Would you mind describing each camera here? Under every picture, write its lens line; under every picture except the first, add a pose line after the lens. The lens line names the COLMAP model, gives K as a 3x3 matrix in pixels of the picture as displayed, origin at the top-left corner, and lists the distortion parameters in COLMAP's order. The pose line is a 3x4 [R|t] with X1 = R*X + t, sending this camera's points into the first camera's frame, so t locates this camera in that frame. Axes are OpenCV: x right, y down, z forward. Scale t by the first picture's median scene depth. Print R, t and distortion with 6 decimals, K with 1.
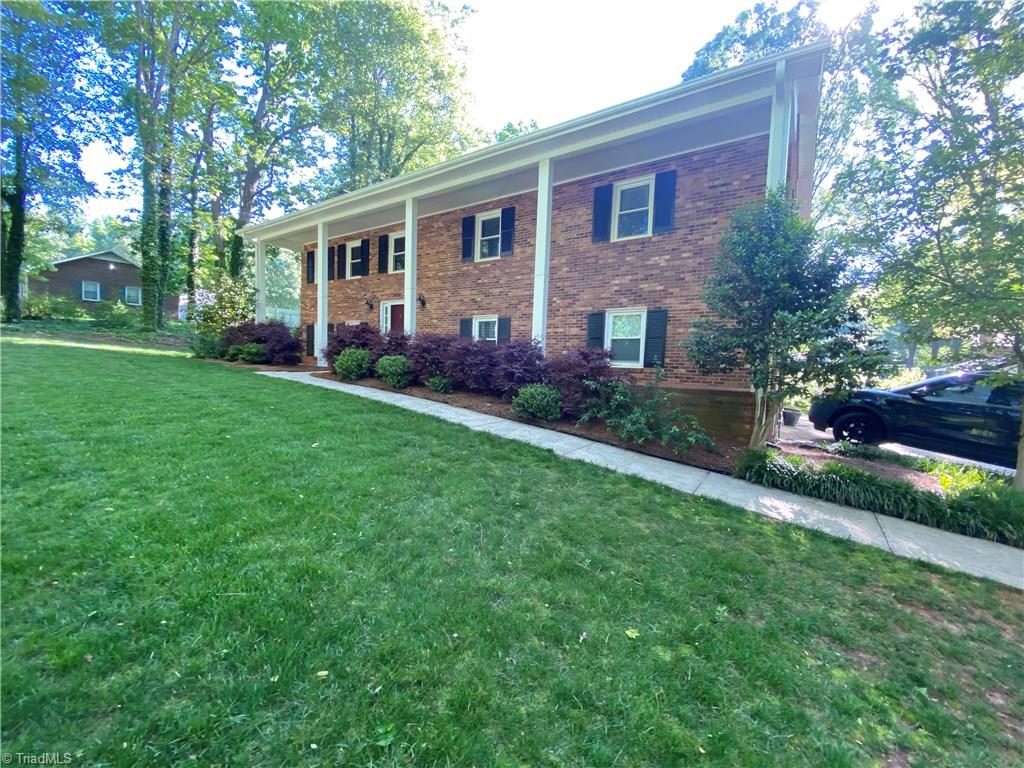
lens RADIAL K [[421.7, 0, 507.4], [0, 421.7, 382.3], [0, 0, 1]] dist [0.033187, -0.027449]
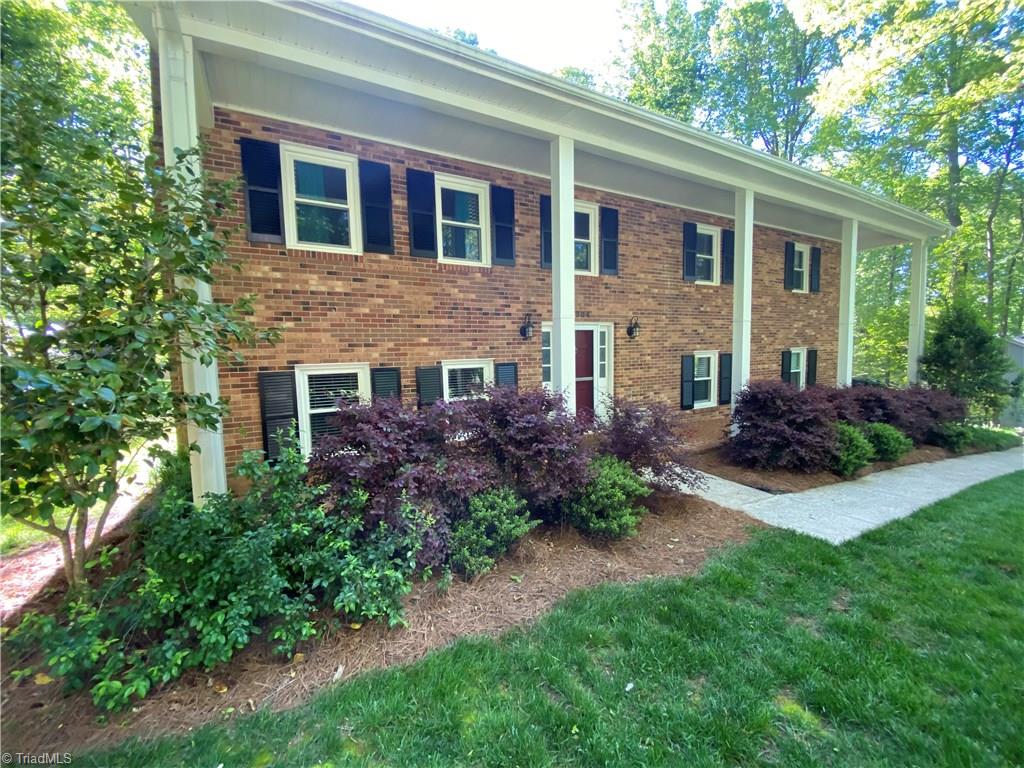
lens RADIAL K [[411.9, 0, 510.1], [0, 411.9, 388.0], [0, 0, 1]] dist [0.029115, -0.025689]
pose [[0.431182, -0.118693, 0.894424, -1.002442], [0.088587, 0.992089, 0.088948, -0.202097], [-0.897906, 0.040881, 0.438285, 1.040072]]
